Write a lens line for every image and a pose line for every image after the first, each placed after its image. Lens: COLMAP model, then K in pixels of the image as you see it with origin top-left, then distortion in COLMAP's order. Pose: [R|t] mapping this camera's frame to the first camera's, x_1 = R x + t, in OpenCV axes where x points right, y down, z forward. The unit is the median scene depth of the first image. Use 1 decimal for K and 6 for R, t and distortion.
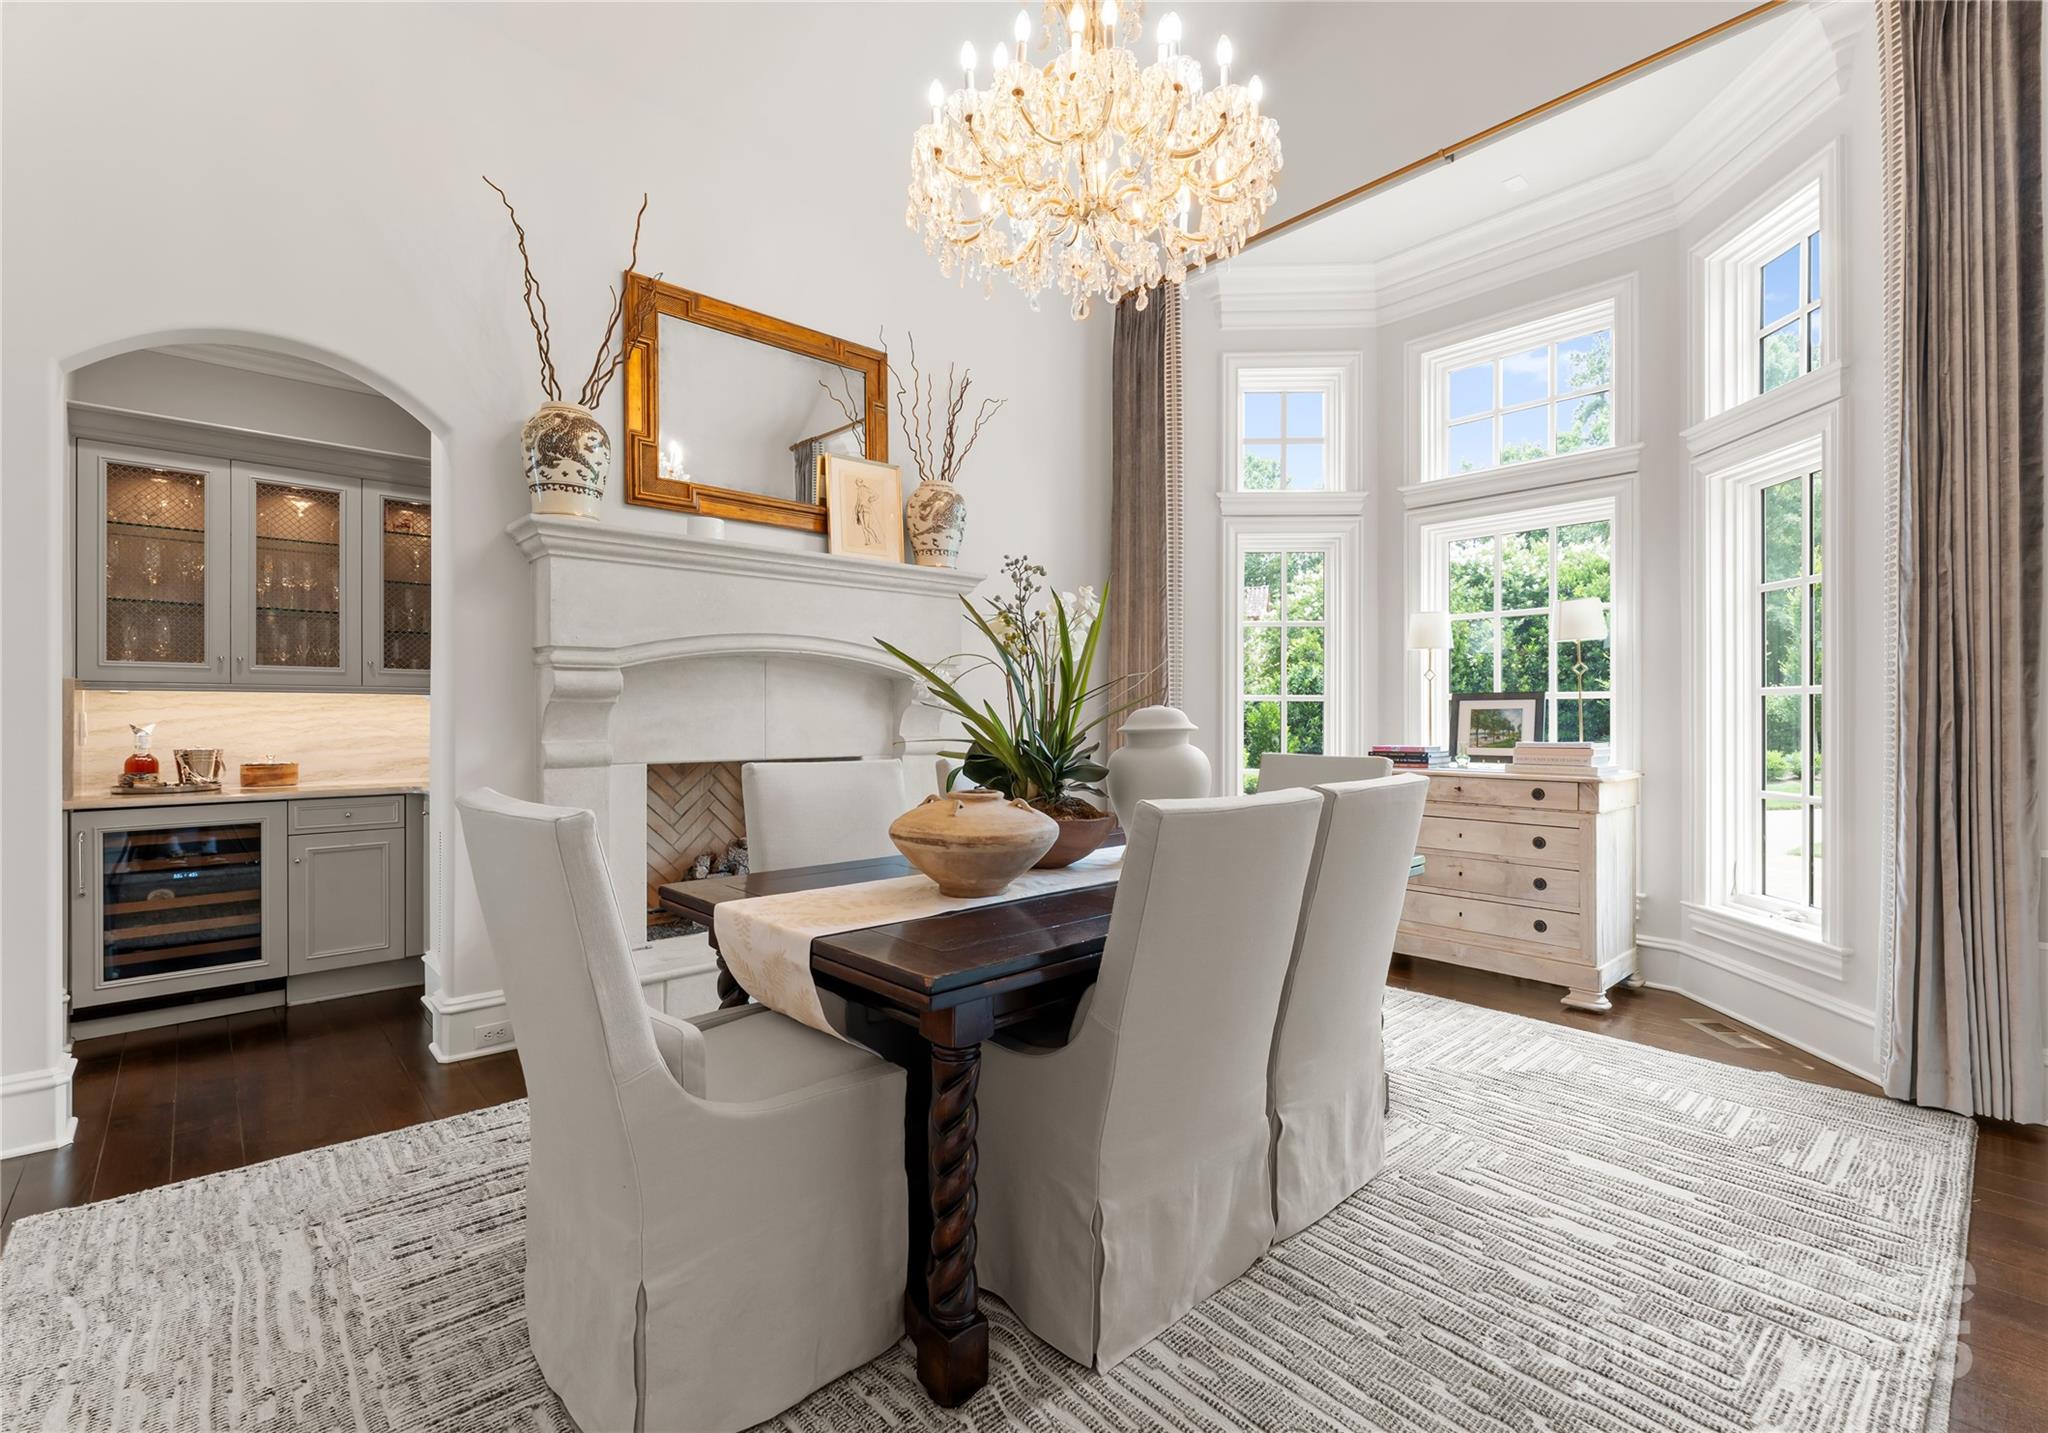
lens RADIAL K [[873.0, 0, 1019.6], [0, 873.0, 712.0], [0, 0, 1]] dist [0.000560, 0.000085]
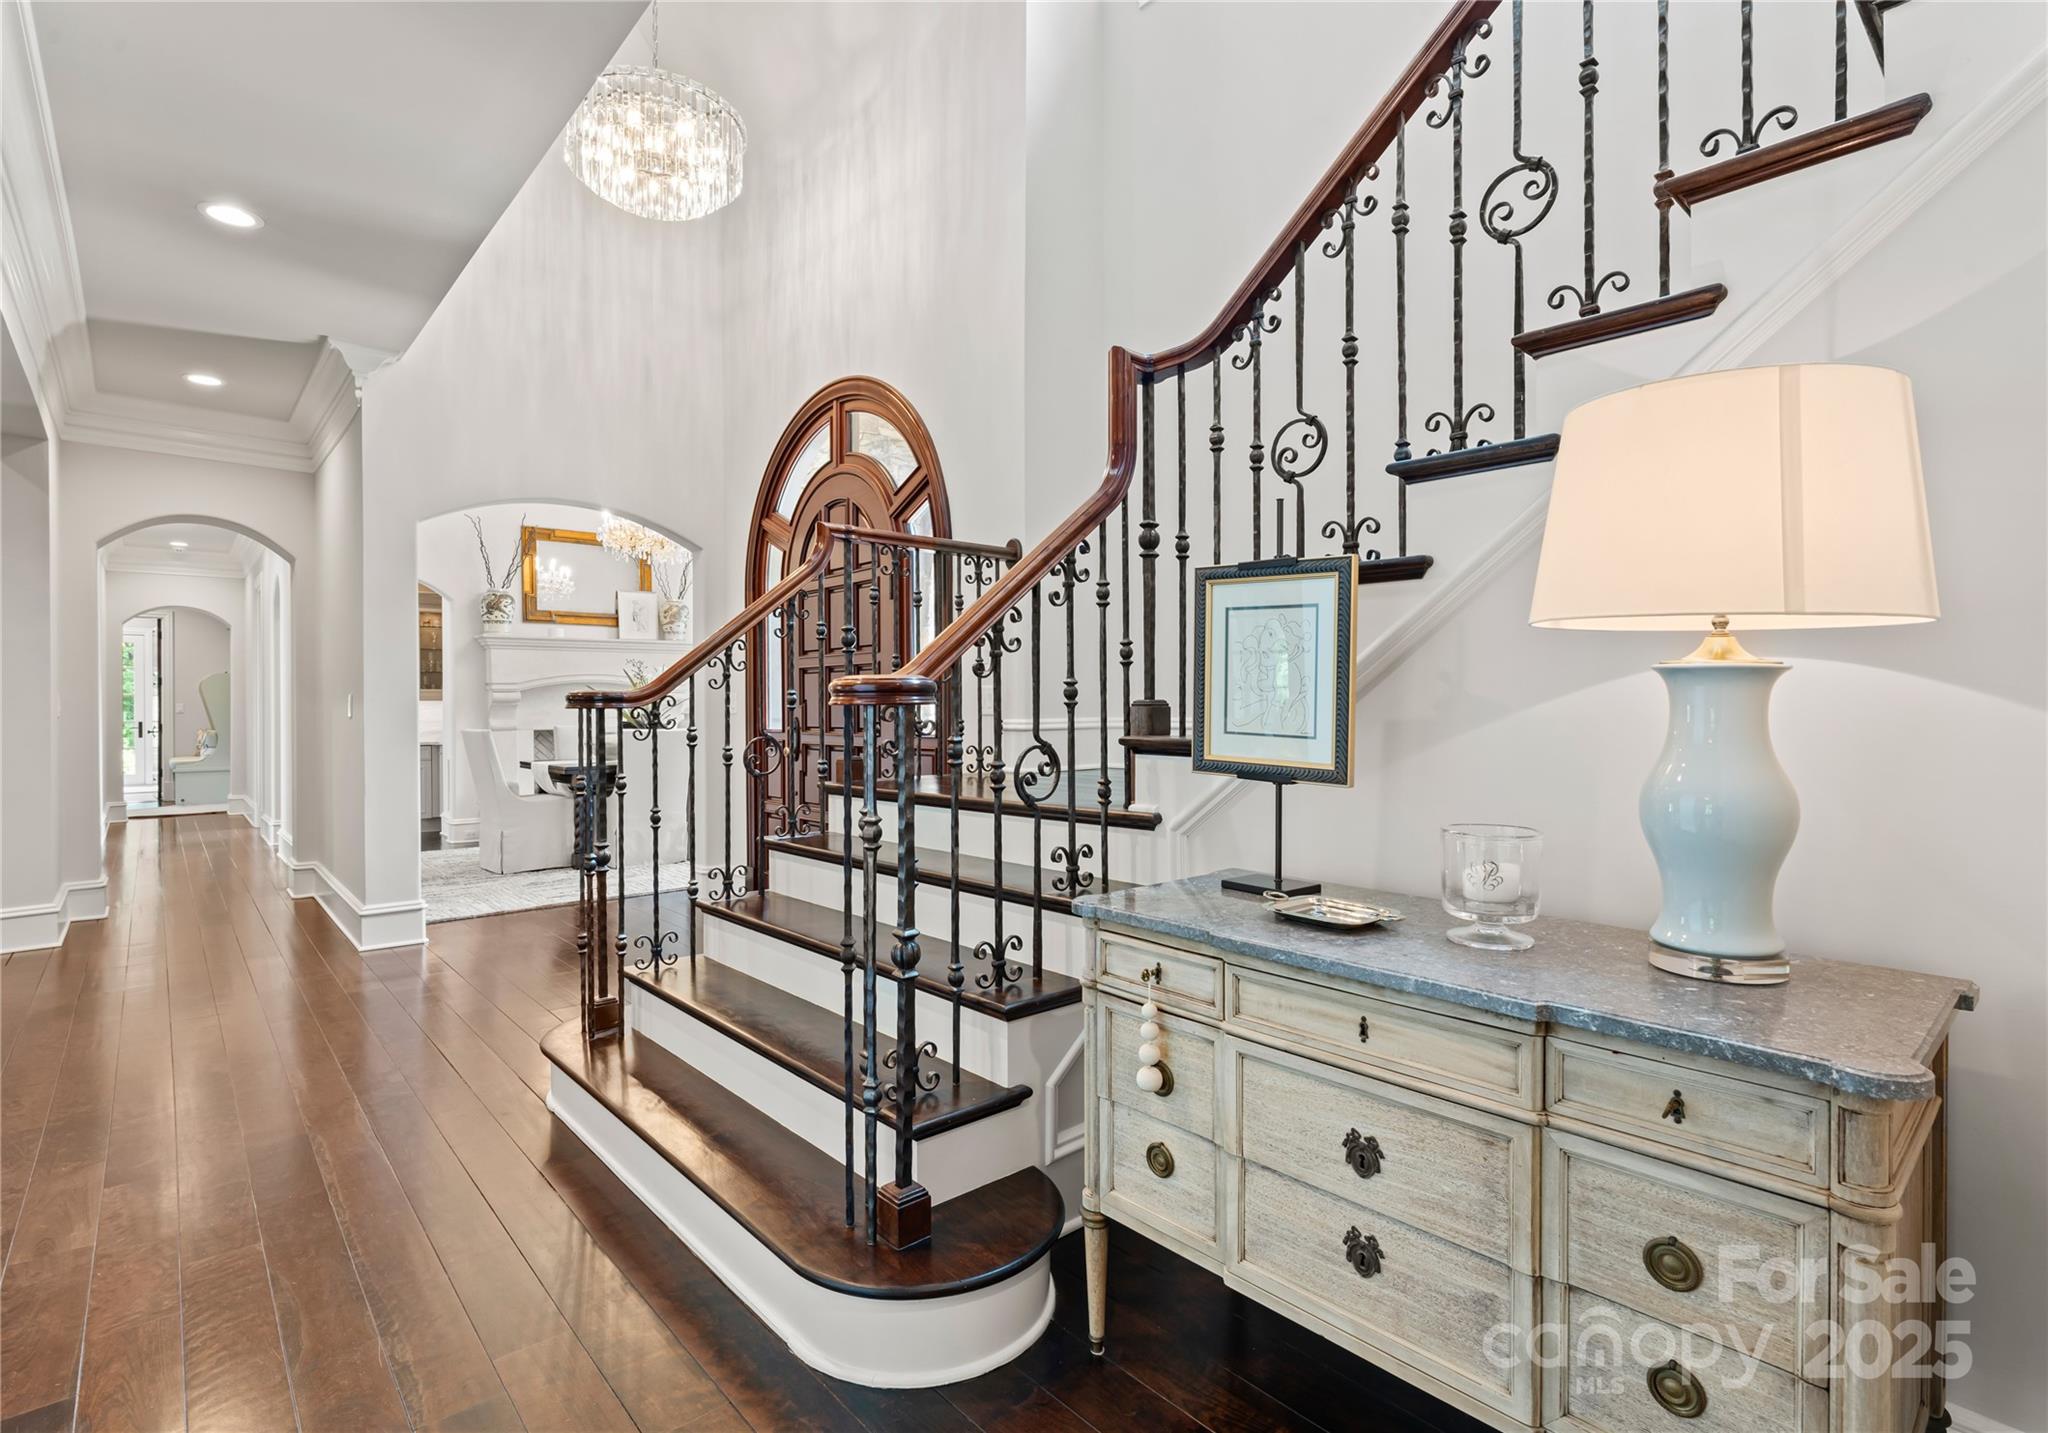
lens RADIAL K [[988.3, 0, 1033.4], [0, 988.3, 714.4], [0, 0, 1]] dist [0.001496, 0.000078]
pose [[0.999628, -0.005090, -0.026780, 1.027608], [0.005314, 0.999952, 0.008288, 0.001299], [0.026736, -0.008428, 0.999607, -1.691231]]
